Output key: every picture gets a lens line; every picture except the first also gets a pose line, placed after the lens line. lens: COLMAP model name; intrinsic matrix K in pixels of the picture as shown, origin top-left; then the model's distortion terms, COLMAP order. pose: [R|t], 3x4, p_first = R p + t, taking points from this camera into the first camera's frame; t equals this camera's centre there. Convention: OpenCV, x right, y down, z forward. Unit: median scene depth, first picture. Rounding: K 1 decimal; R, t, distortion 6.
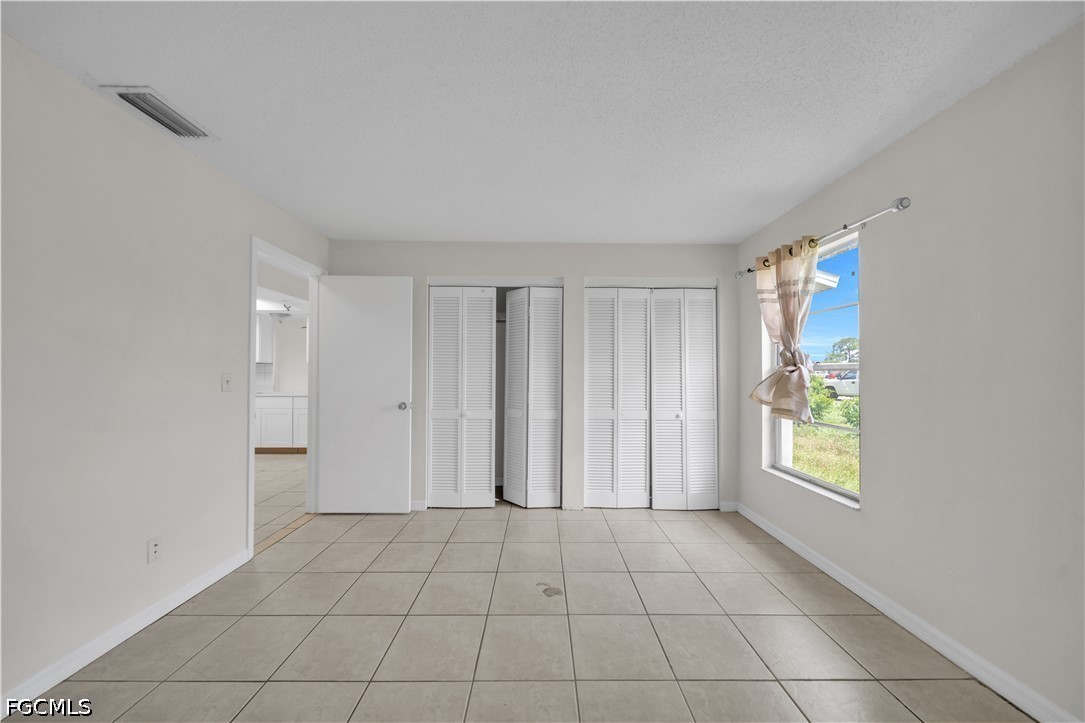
lens RADIAL K [[374.7, 0, 544.8], [0, 374.7, 368.4], [0, 0, 1]] dist [0.001655, -0.001222]
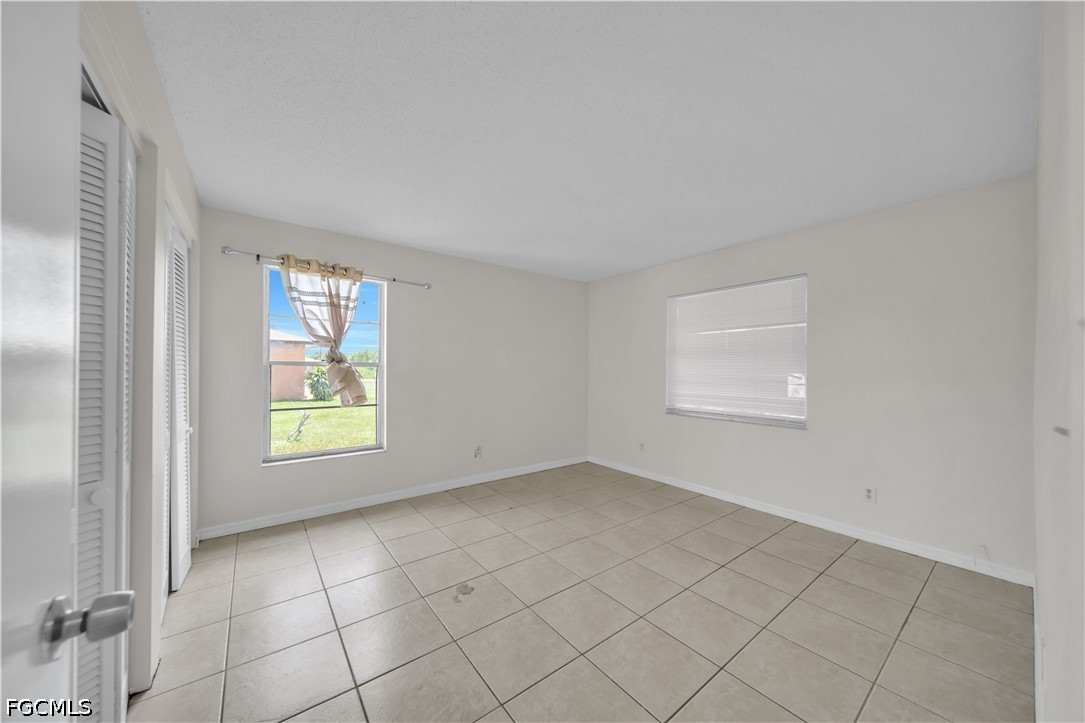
lens RADIAL K [[374.7, 0, 543.5], [0, 374.7, 368.4], [0, 0, 1]] dist [0.001655, -0.001222]
pose [[-0.595866, -0.013466, 0.802971, -0.859006], [-0.009062, 0.999909, 0.010044, -0.006211], [-0.803032, -0.001291, -0.595934, 1.364624]]
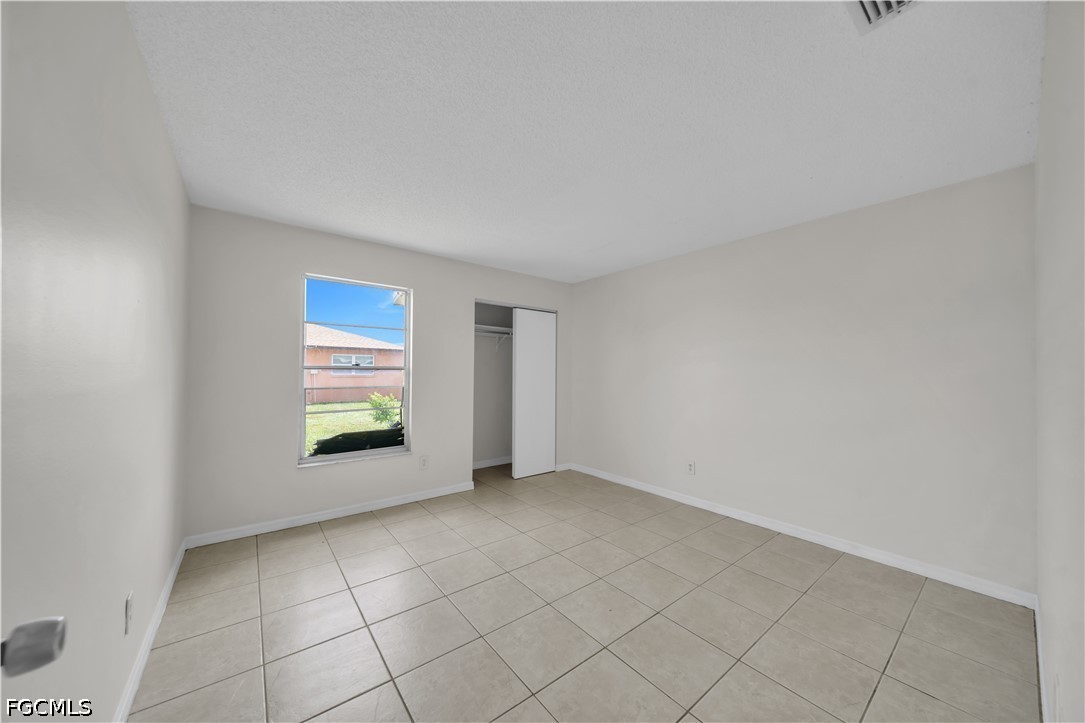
lens RADIAL K [[374.7, 0, 548.3], [0, 374.7, 362.7], [0, 0, 1]] dist [0.001655, -0.001222]
pose [[-0.608684, 0.006183, 0.793389, -0.860226], [-0.009349, 0.999844, -0.014965, -0.006407], [-0.793358, -0.016526, -0.608531, 1.435116]]
